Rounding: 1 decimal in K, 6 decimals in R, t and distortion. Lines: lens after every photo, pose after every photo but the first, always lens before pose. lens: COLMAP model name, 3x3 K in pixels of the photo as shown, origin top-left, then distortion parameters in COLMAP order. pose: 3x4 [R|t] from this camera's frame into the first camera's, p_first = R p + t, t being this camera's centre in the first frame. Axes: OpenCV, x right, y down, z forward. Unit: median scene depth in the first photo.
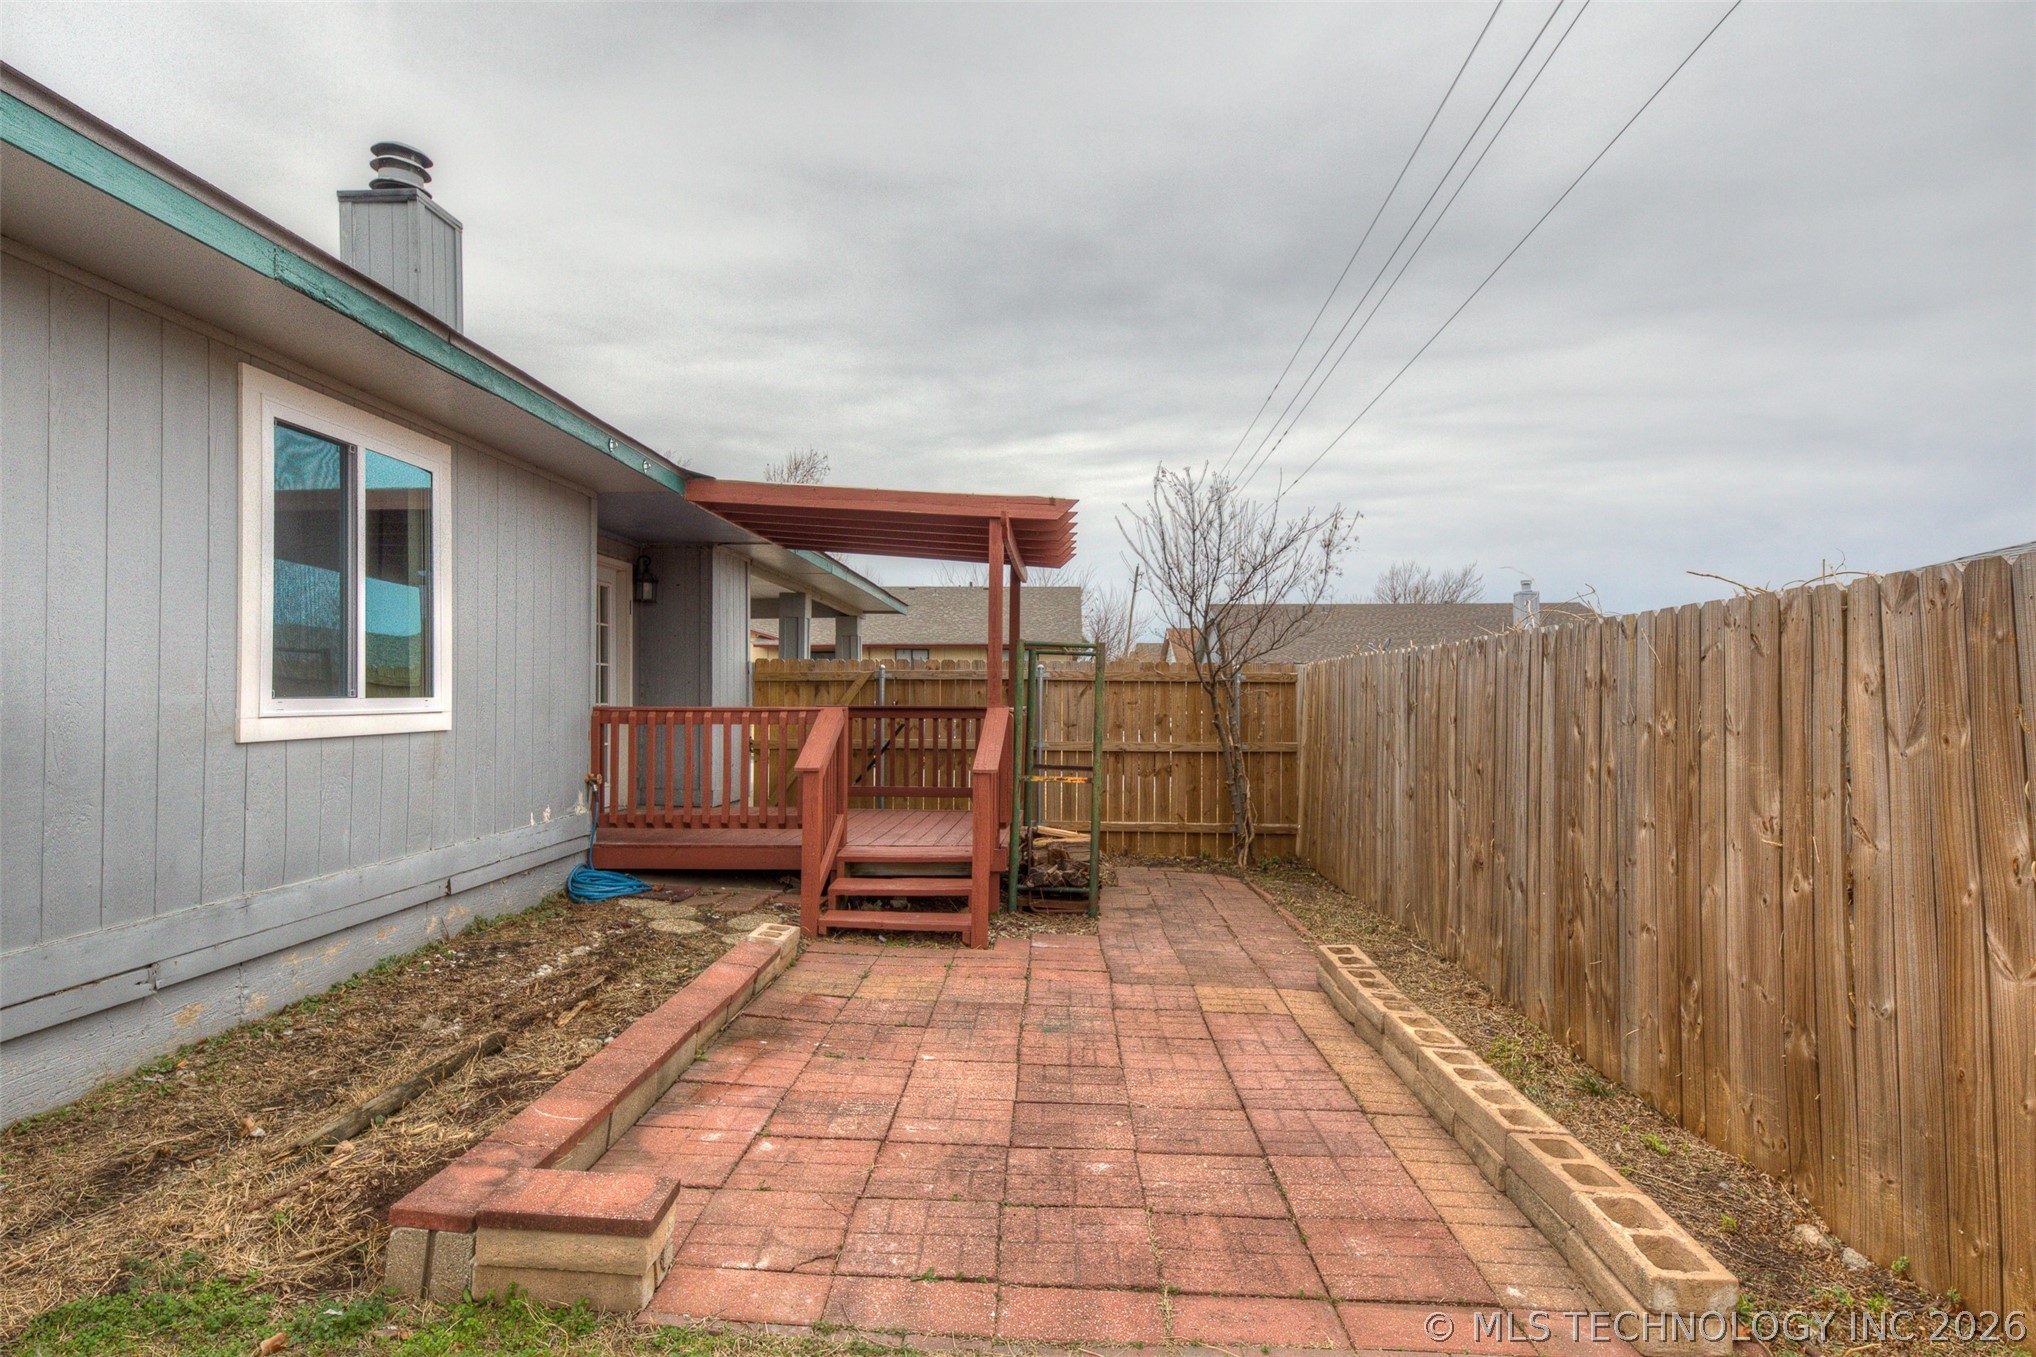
lens RADIAL K [[1163.9, 0, 1011.9], [0, 1163.9, 681.3], [0, 0, 1]] dist [0.002260, 0.000077]
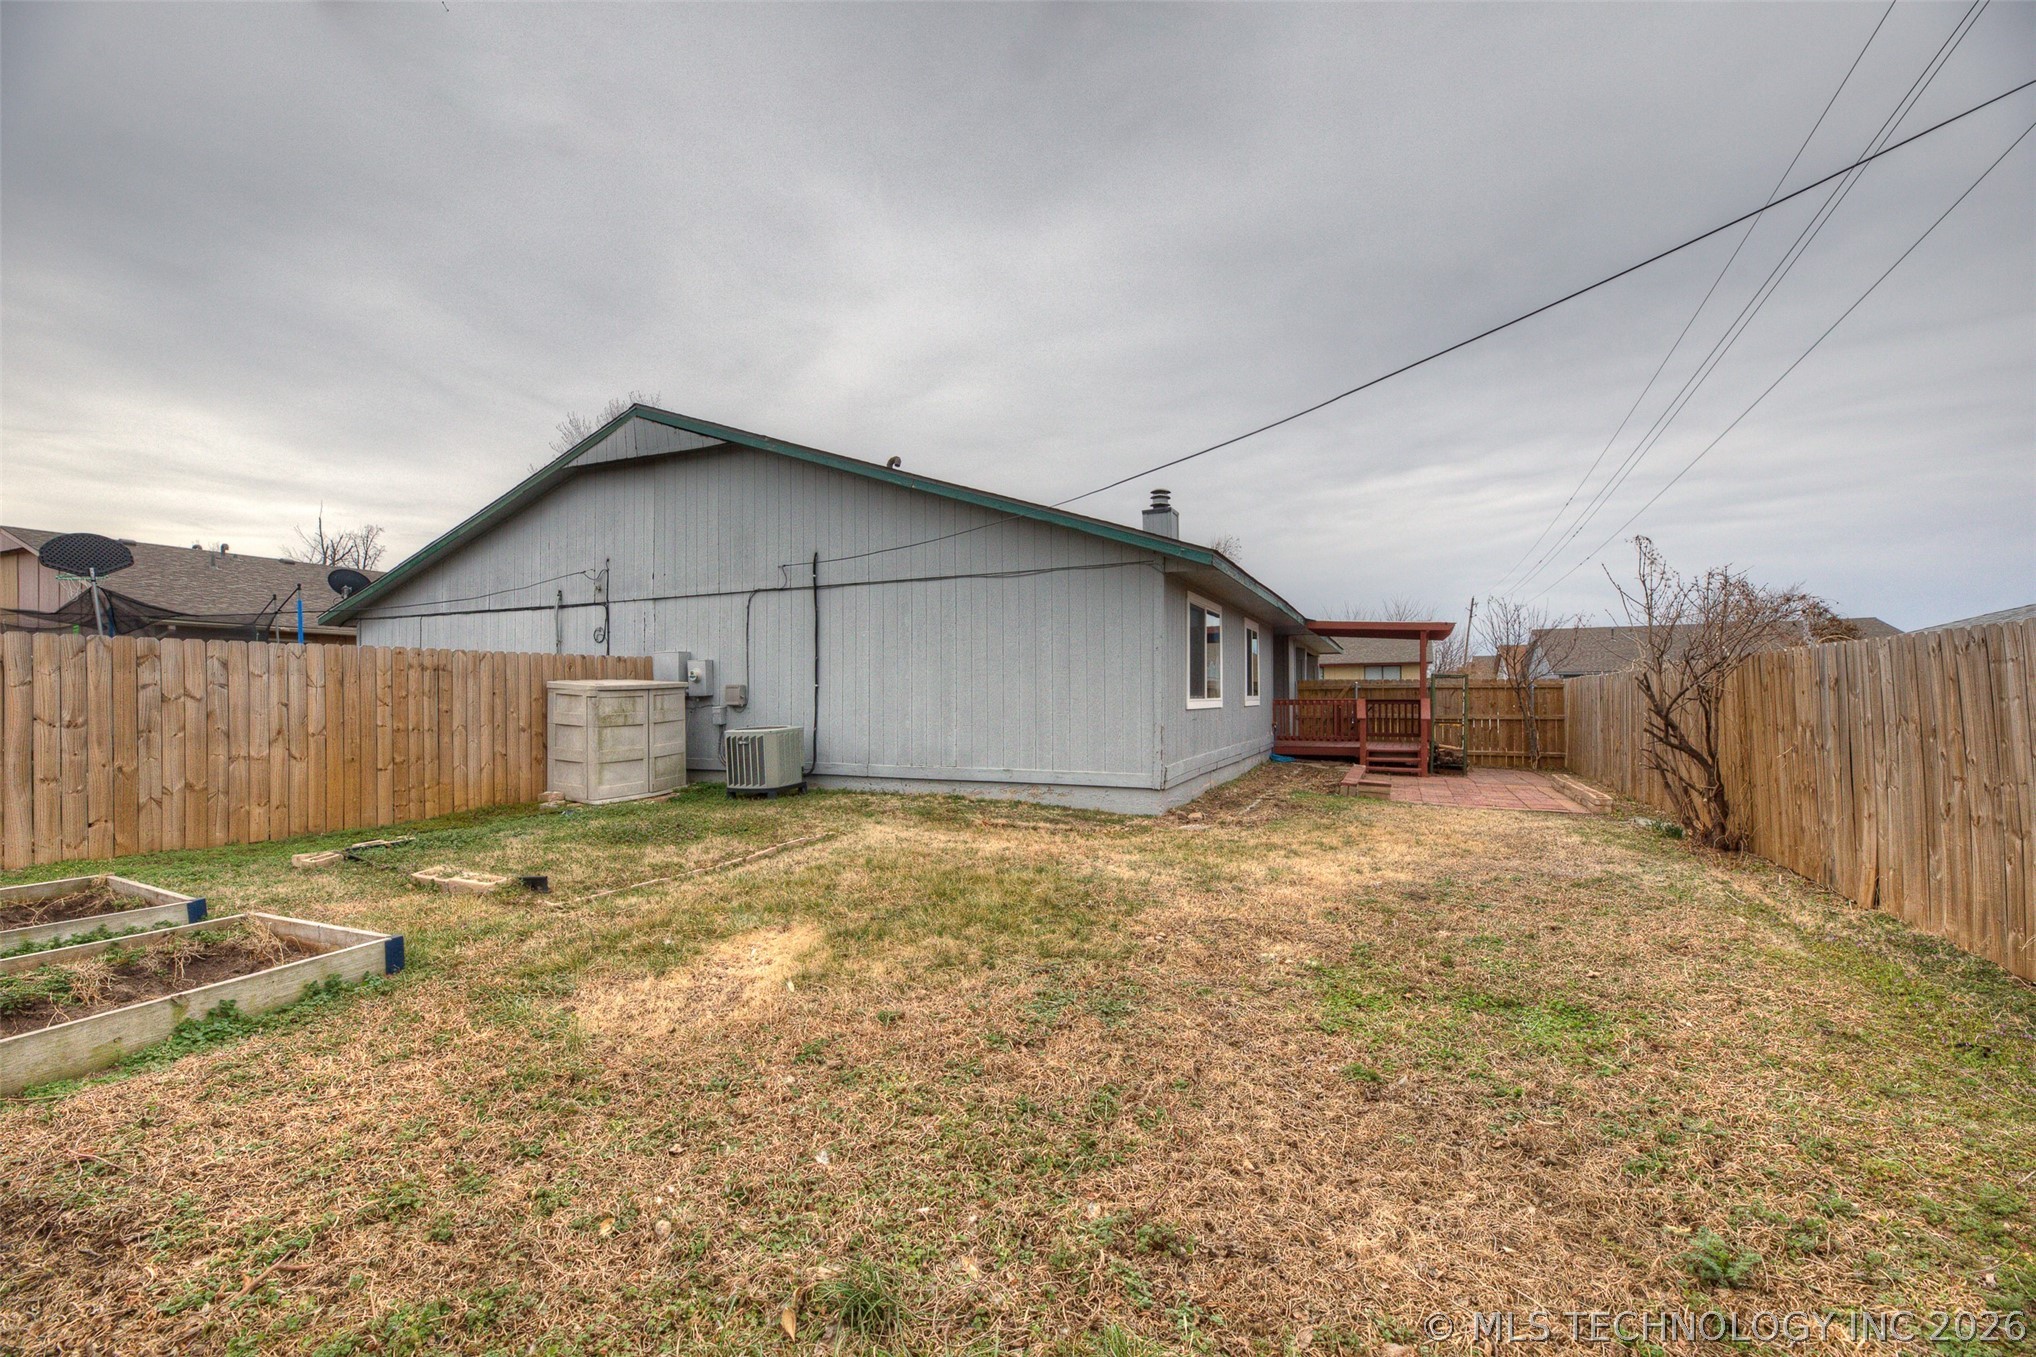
lens RADIAL K [[811.6, 0, 1033.1], [0, 811.6, 689.0], [0, 0, 1]] dist [0.005632, -0.001410]
pose [[0.925165, -0.013520, -0.379324, -0.098349], [0.013190, 0.999907, -0.003467, -0.004023], [0.379335, -0.001796, 0.925258, -0.797566]]
